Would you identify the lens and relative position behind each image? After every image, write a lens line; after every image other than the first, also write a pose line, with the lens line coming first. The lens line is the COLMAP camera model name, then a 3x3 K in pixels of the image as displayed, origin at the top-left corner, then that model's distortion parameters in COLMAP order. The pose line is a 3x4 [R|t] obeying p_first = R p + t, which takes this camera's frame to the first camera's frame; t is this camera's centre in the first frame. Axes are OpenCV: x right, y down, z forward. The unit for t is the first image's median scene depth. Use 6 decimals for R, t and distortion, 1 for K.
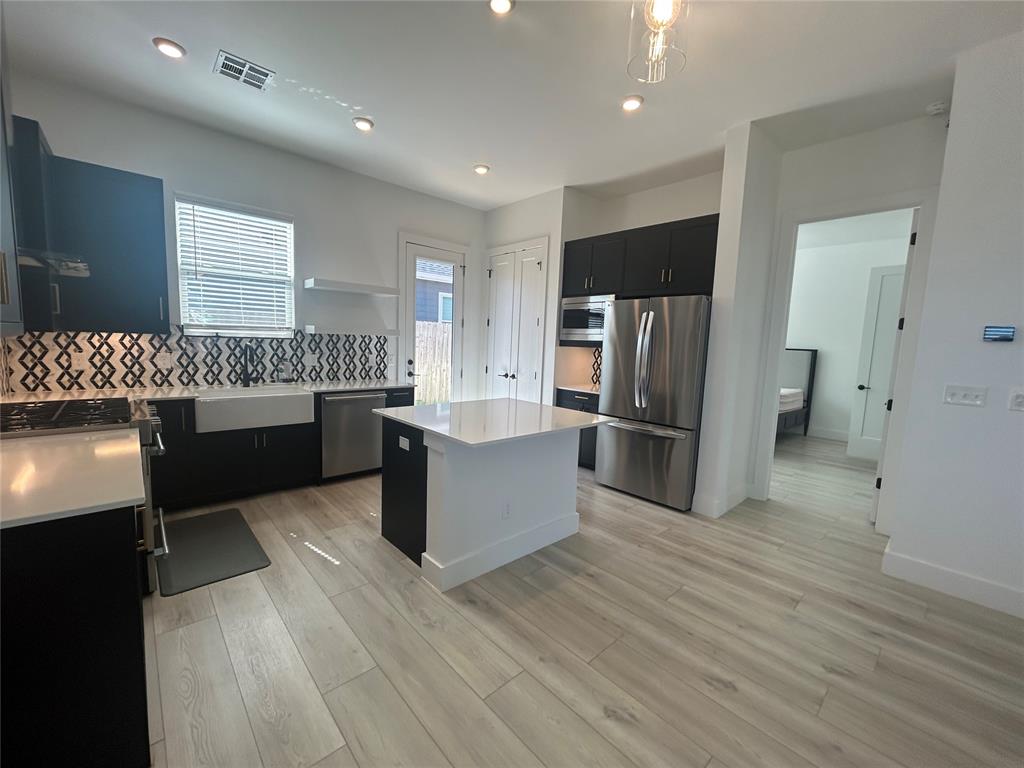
lens RADIAL K [[415.9, 0, 512.0], [0, 415.9, 384.0], [0, 0, 1]] dist [-0.006125, 0.000050]
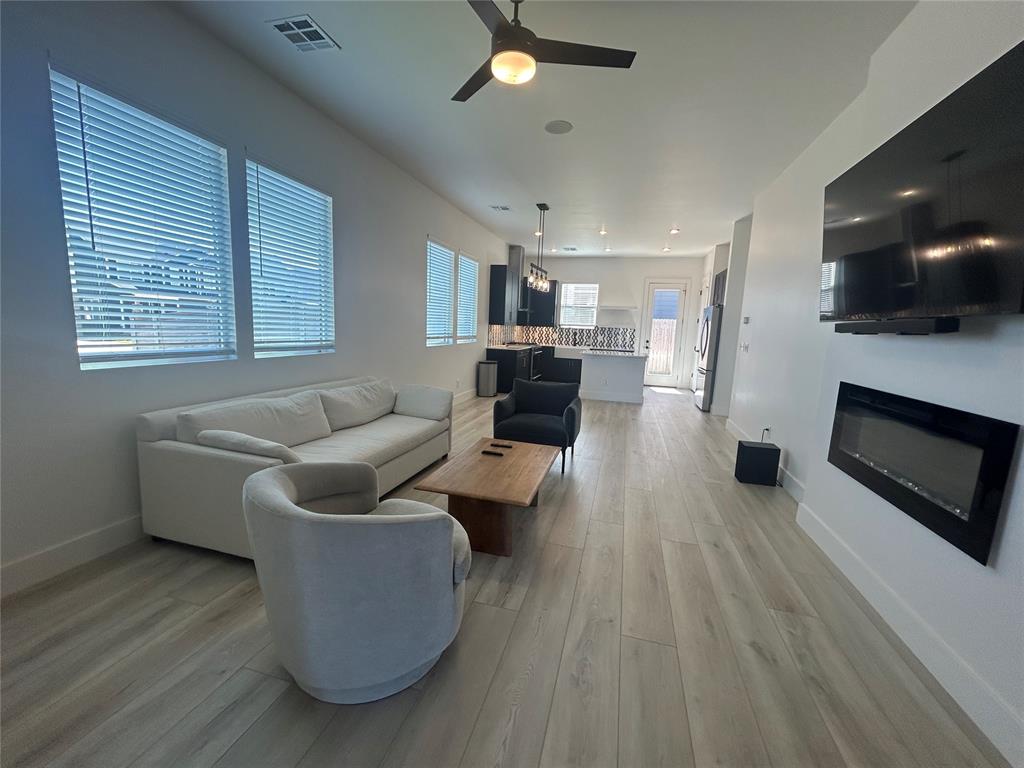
lens RADIAL K [[415.9, 0, 512.0], [0, 415.9, 384.0], [0, 0, 1]] dist [-0.006125, 0.000050]
pose [[0.536212, 0.107776, -0.837174, 1.586109], [-0.105928, 0.992566, 0.059933, 0.143099], [0.837410, 0.056543, 0.543642, -0.910293]]
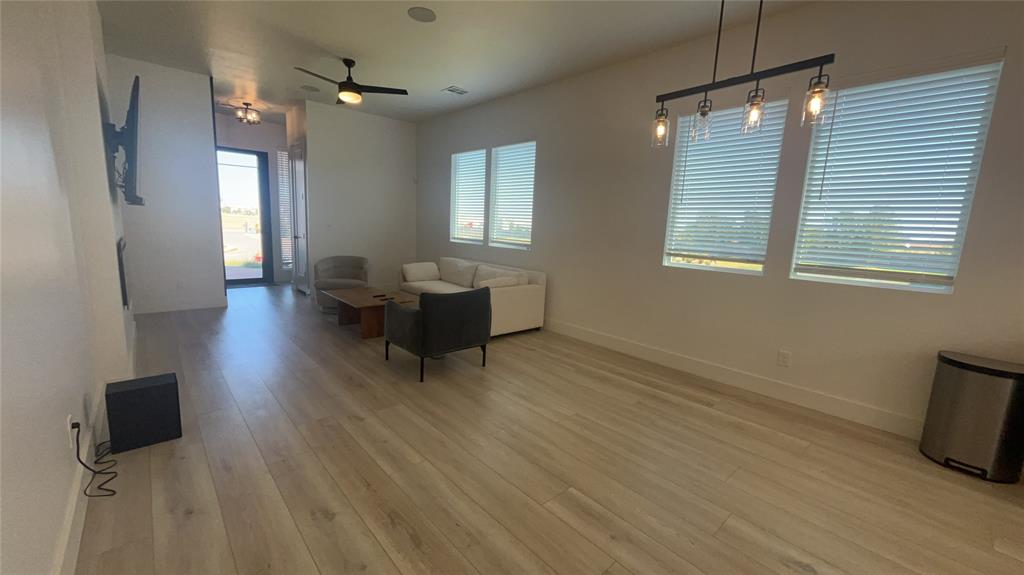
lens RADIAL K [[402.5, 0, 512.0], [0, 402.5, 287.5], [0, 0, 1]] dist [0.000812, 0.000082]
pose [[-0.997193, -0.073212, -0.015686, 0.476376], [-0.074812, 0.965736, 0.248509, -0.059913], [-0.003046, 0.248985, -0.968503, 0.800234]]
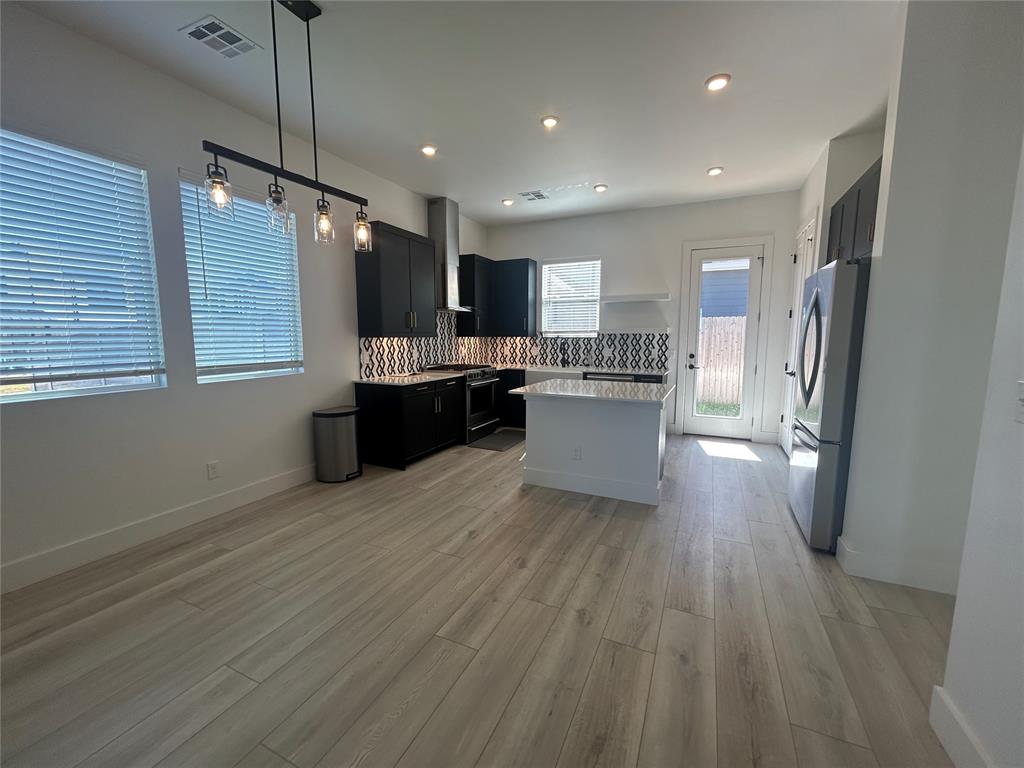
lens RADIAL K [[415.9, 0, 512.0], [0, 415.9, 384.0], [0, 0, 1]] dist [-0.006125, 0.000050]
pose [[0.385153, 0.075604, -0.919751, 0.860069], [-0.078473, 0.995712, 0.048987, 0.008248], [0.919510, 0.053308, 0.389434, 0.168976]]
